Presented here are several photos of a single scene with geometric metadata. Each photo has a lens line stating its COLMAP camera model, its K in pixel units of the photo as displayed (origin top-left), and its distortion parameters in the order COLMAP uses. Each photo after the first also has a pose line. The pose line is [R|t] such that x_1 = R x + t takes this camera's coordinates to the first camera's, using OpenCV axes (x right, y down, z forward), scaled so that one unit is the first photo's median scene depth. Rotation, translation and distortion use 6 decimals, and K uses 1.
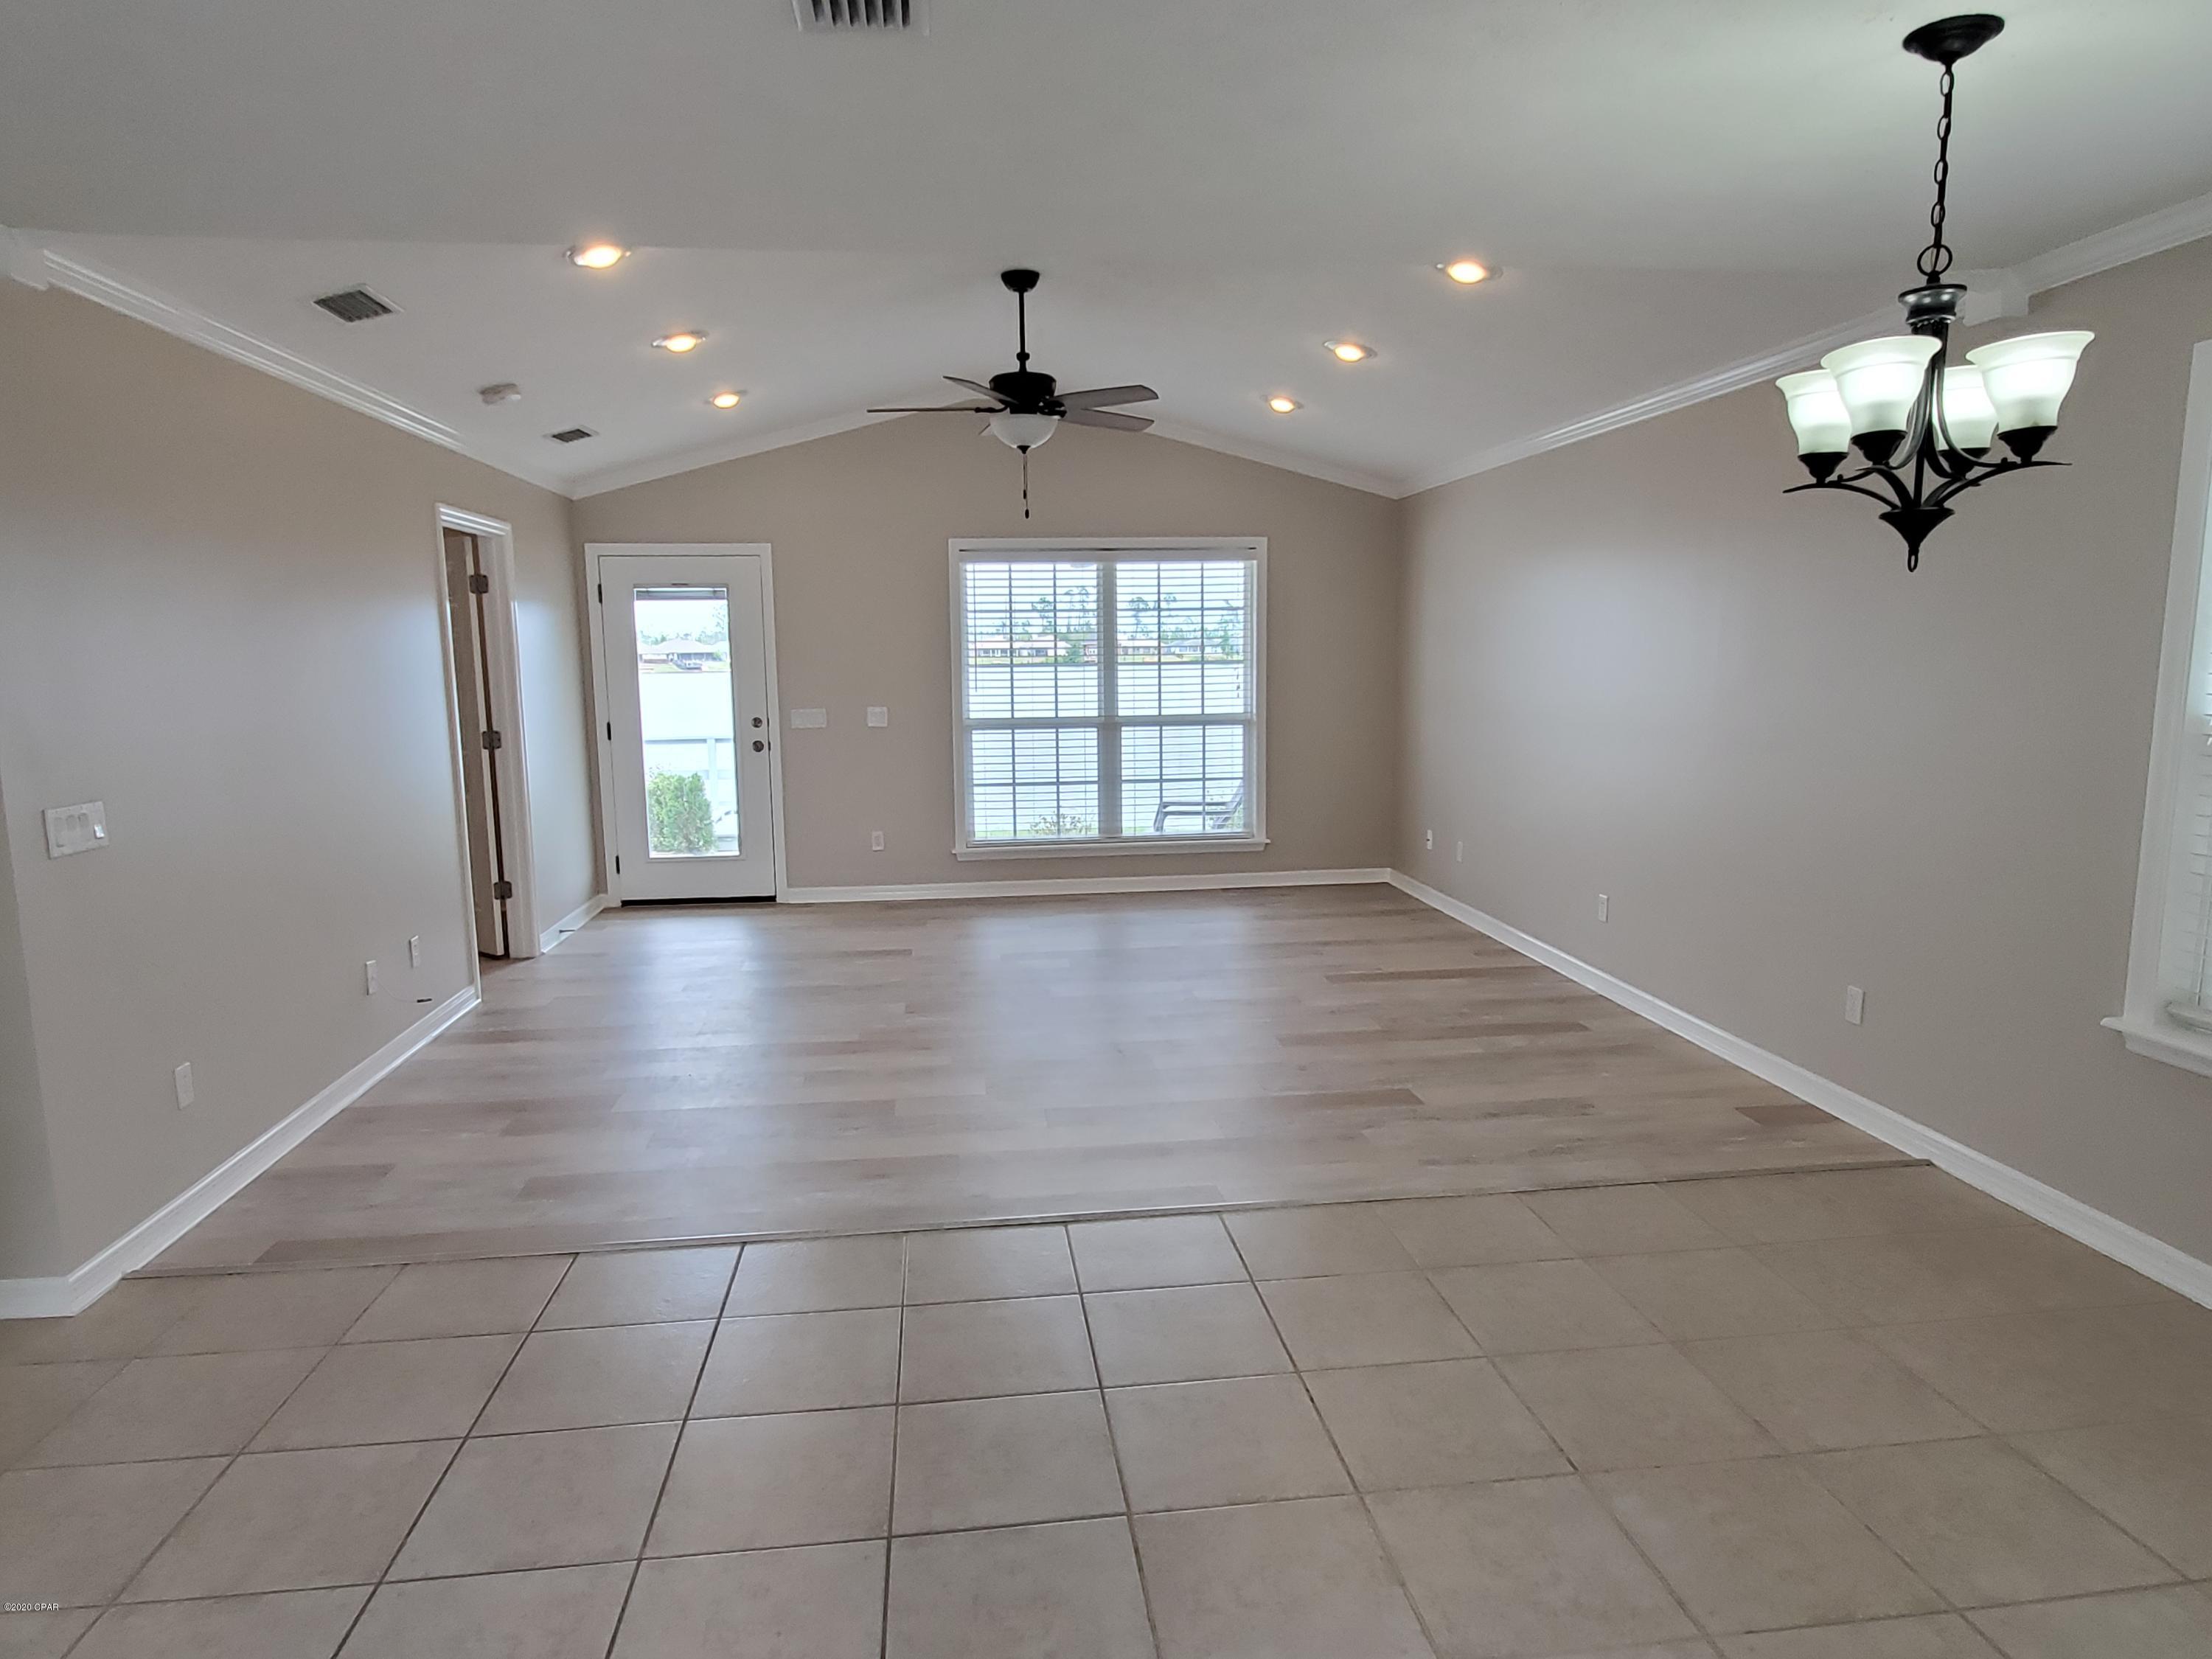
lens RADIAL K [[1352.6, 0, 1100.0], [0, 1352.6, 849.8], [0, 0, 1]] dist [0.004212, -0.003393]
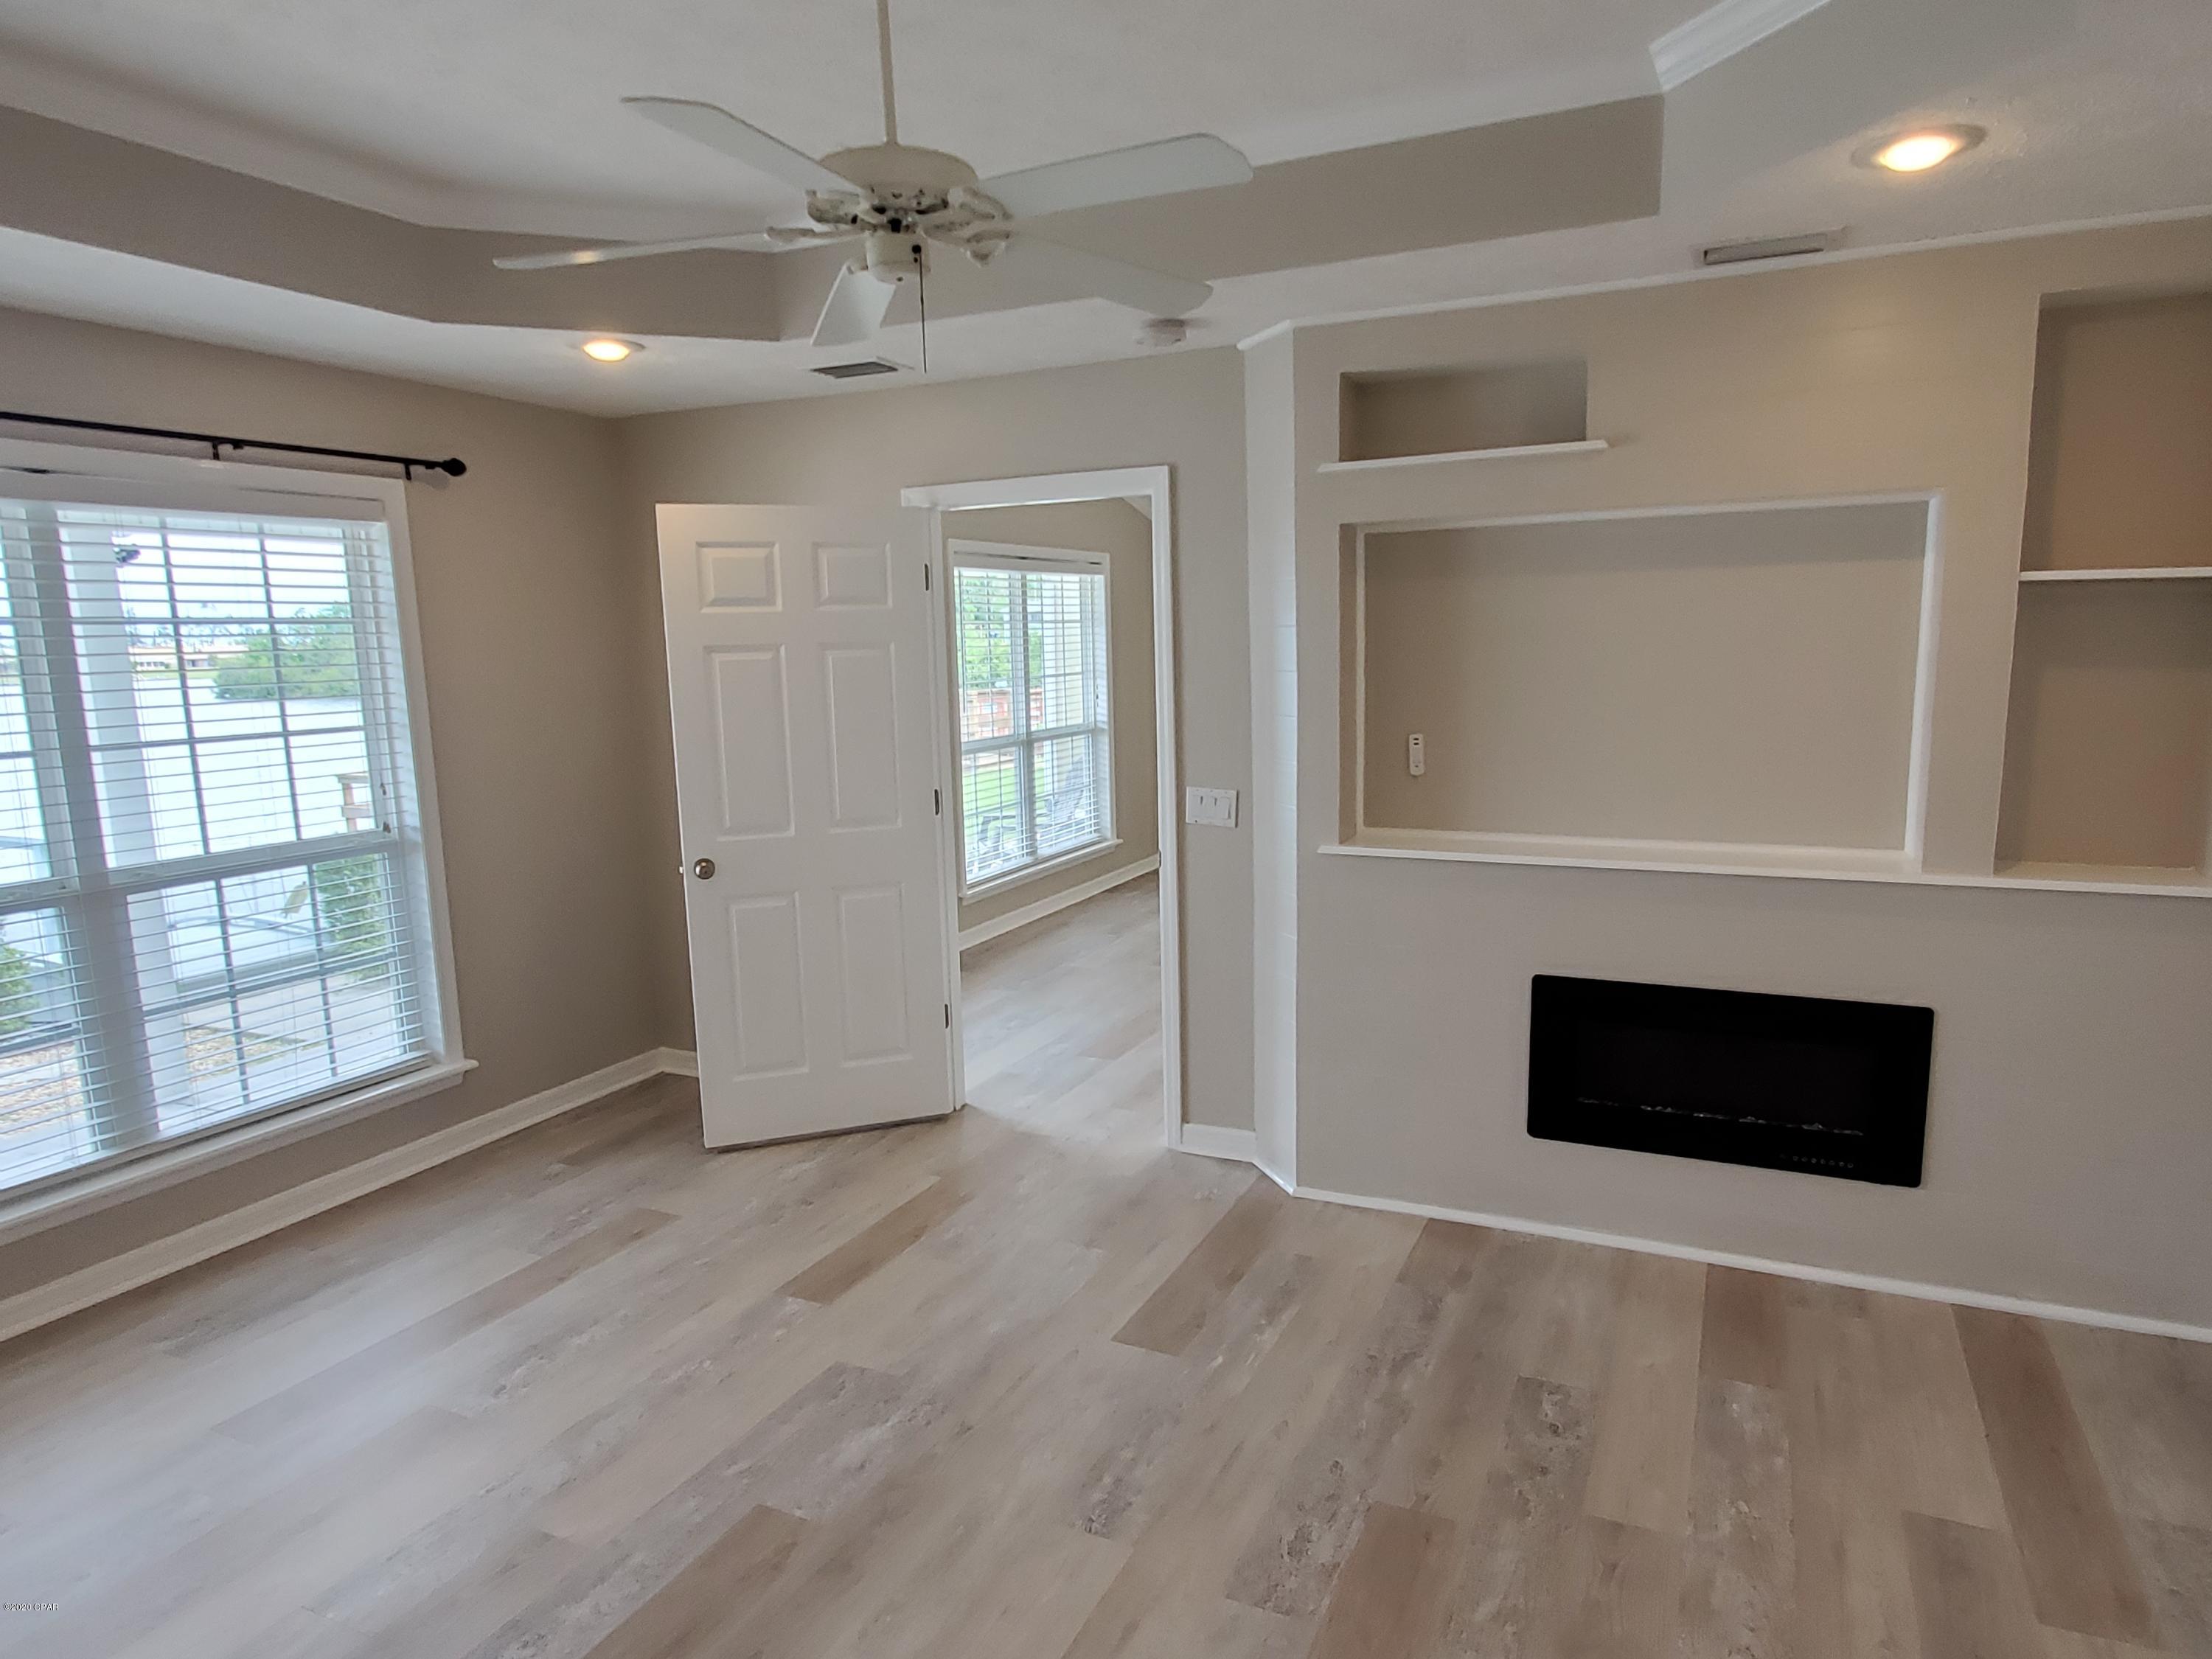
lens RADIAL K [[1342.1, 0, 1114.1], [0, 1342.1, 855.2], [0, 0, 1]] dist [-0.007502, -0.001257]
pose [[0.537306, -0.136675, 0.832239, -0.175618], [0.141687, 0.987385, 0.070679, -0.093667], [-0.831401, 0.079941, 0.549893, 0.532777]]
